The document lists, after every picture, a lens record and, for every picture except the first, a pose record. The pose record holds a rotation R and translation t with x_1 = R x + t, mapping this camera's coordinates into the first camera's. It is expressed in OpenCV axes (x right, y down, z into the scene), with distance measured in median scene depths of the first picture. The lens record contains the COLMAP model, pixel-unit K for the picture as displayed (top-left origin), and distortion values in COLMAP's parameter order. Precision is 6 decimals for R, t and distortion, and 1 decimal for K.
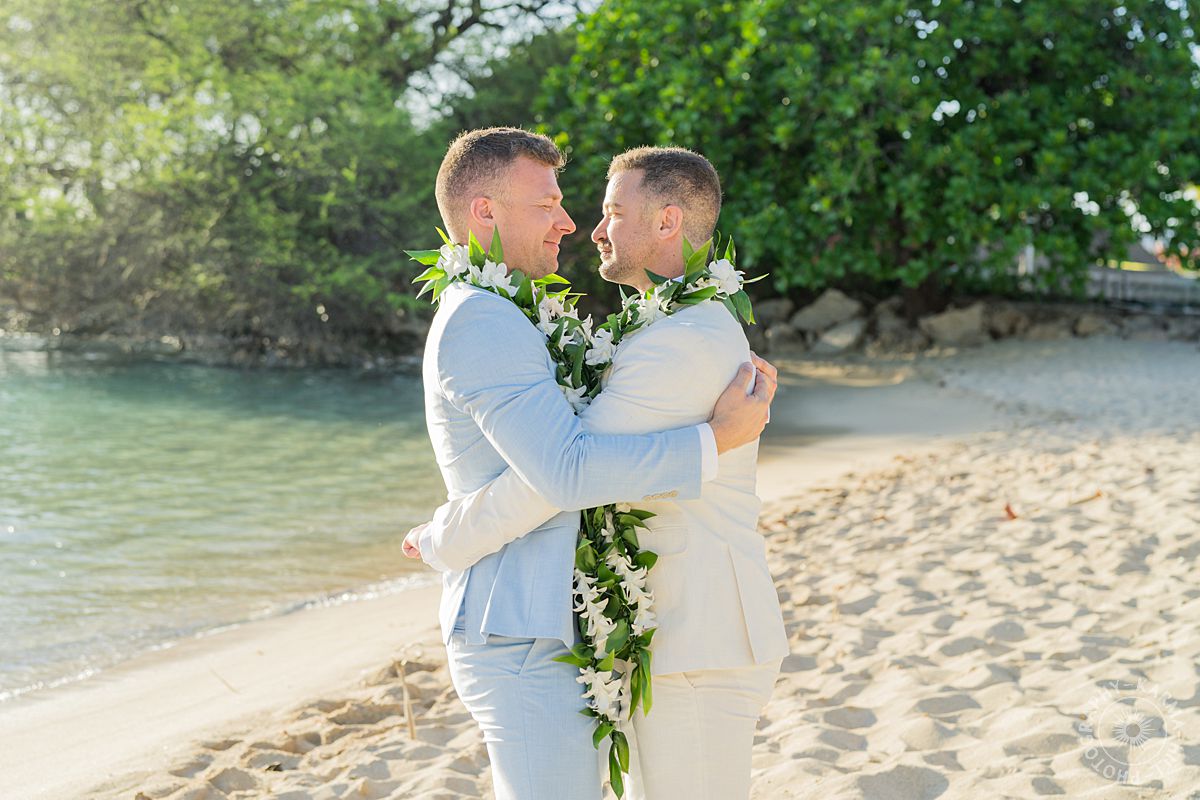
lens RADIAL K [[1965.8, 0, 625.7], [0, 1965.8, 395.4], [0, 0, 1]] dist [0.010272, 0.079376]
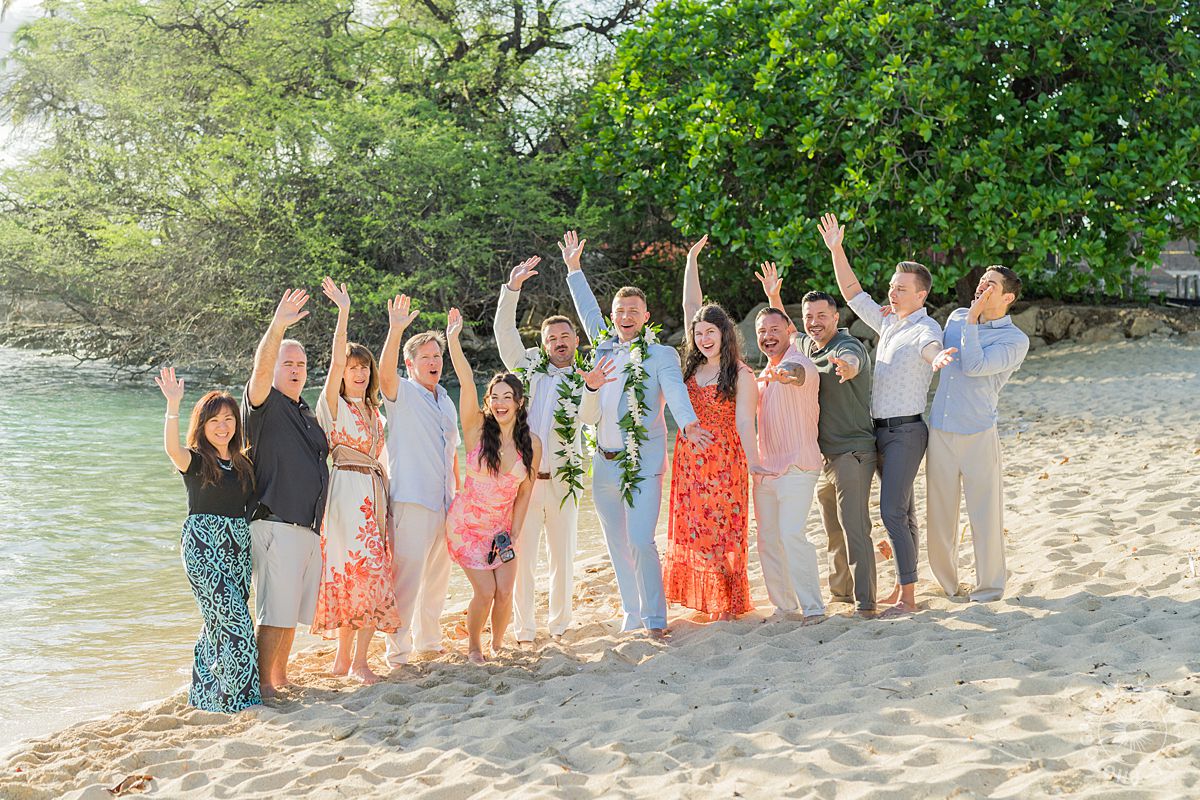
lens RADIAL K [[1895.0, 0, 600.7], [0, 1895.0, 385.3], [0, 0, 1]] dist [0.013088, 0.046940]
pose [[0.996100, -0.020154, -0.085904, 0.053558], [0.019506, 0.999775, -0.008383, -0.004482], [0.086053, 0.006675, 0.996268, 0.034151]]
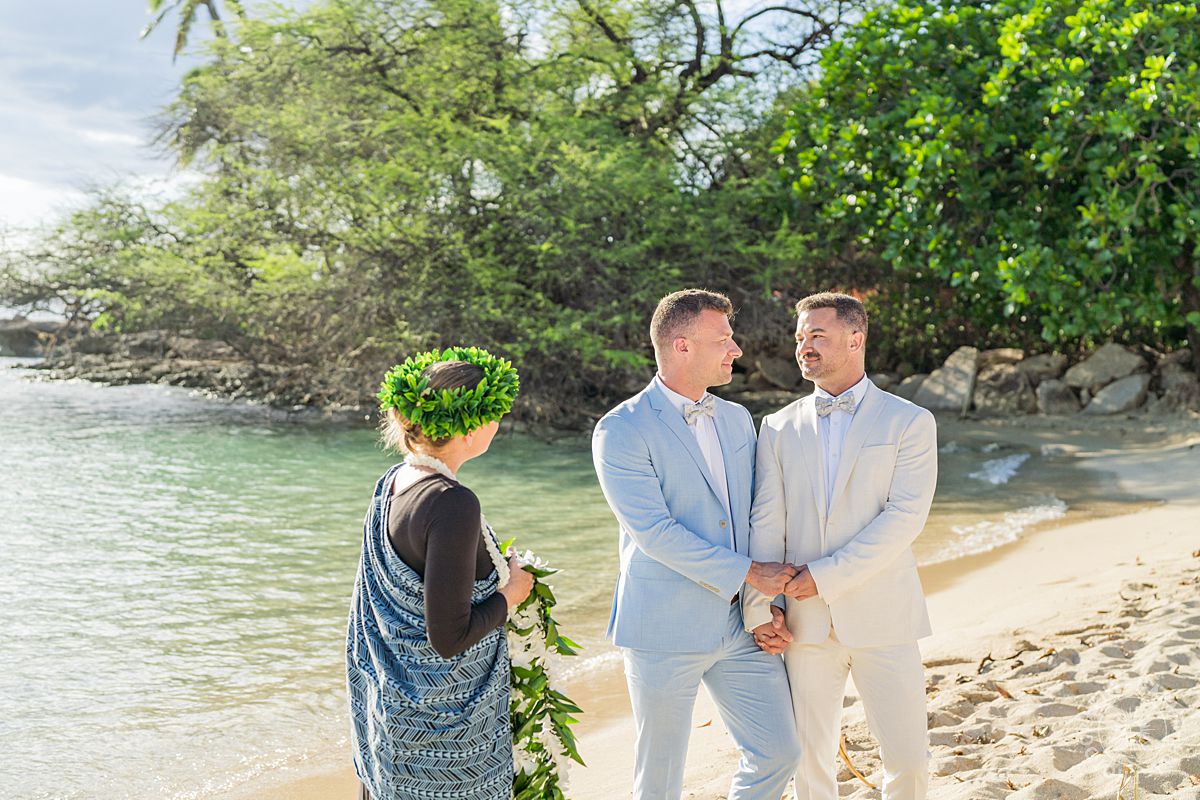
lens RADIAL K [[1861.7, 0, 582.7], [0, 1861.7, 402.7], [0, 0, 1]] dist [-0.003171, -0.024545]
pose [[0.985005, -0.006043, -0.172421, 0.017358], [0.001401, 0.999634, -0.027026, -0.003878], [0.172521, 0.026380, 0.984653, 0.148560]]
